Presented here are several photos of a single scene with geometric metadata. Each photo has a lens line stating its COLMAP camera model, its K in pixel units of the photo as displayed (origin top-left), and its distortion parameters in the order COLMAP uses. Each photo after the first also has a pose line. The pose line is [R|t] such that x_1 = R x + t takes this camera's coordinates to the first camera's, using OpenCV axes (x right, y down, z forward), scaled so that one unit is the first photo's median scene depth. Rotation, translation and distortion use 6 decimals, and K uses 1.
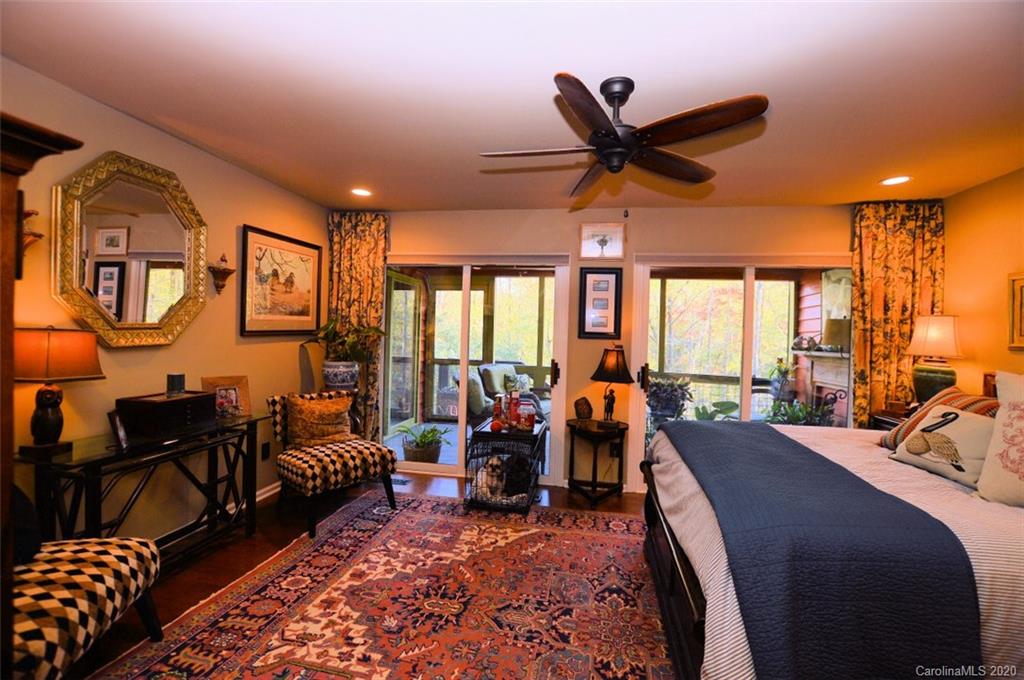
lens RADIAL K [[462.5, 0, 509.3], [0, 462.5, 338.1], [0, 0, 1]] dist [-0.031388, 0.002801]
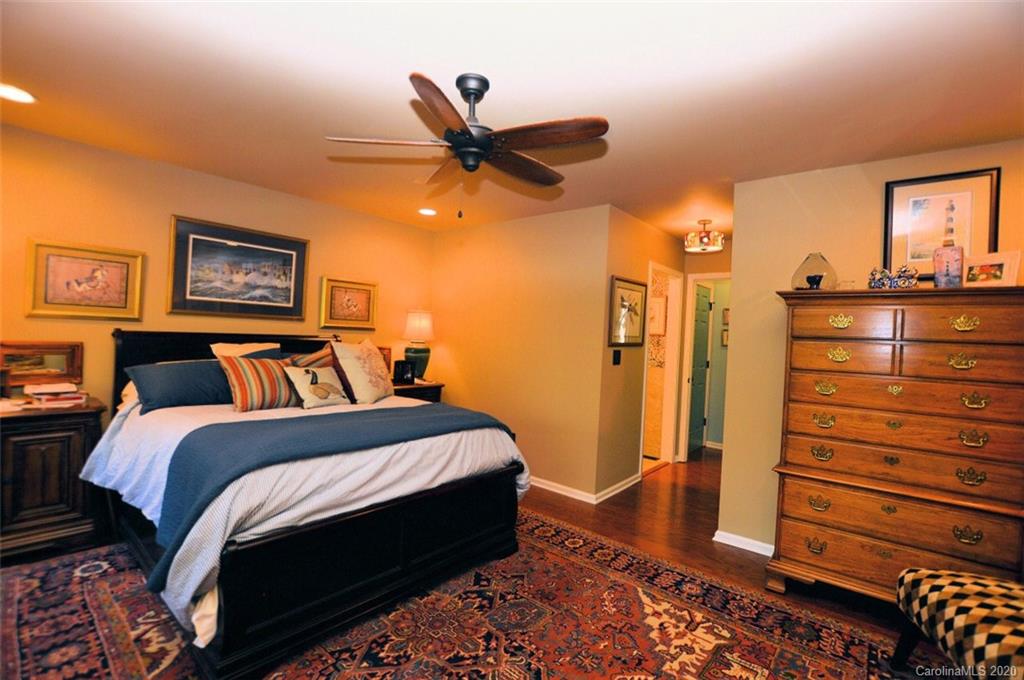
lens RADIAL K [[462.5, 0, 509.9], [0, 462.5, 337.8], [0, 0, 1]] dist [-0.031388, 0.002801]
pose [[-0.870108, -0.071832, 0.487598, -0.366602], [-0.066708, 0.997383, 0.027894, -0.034274], [-0.488326, -0.008256, -0.872623, 1.866122]]
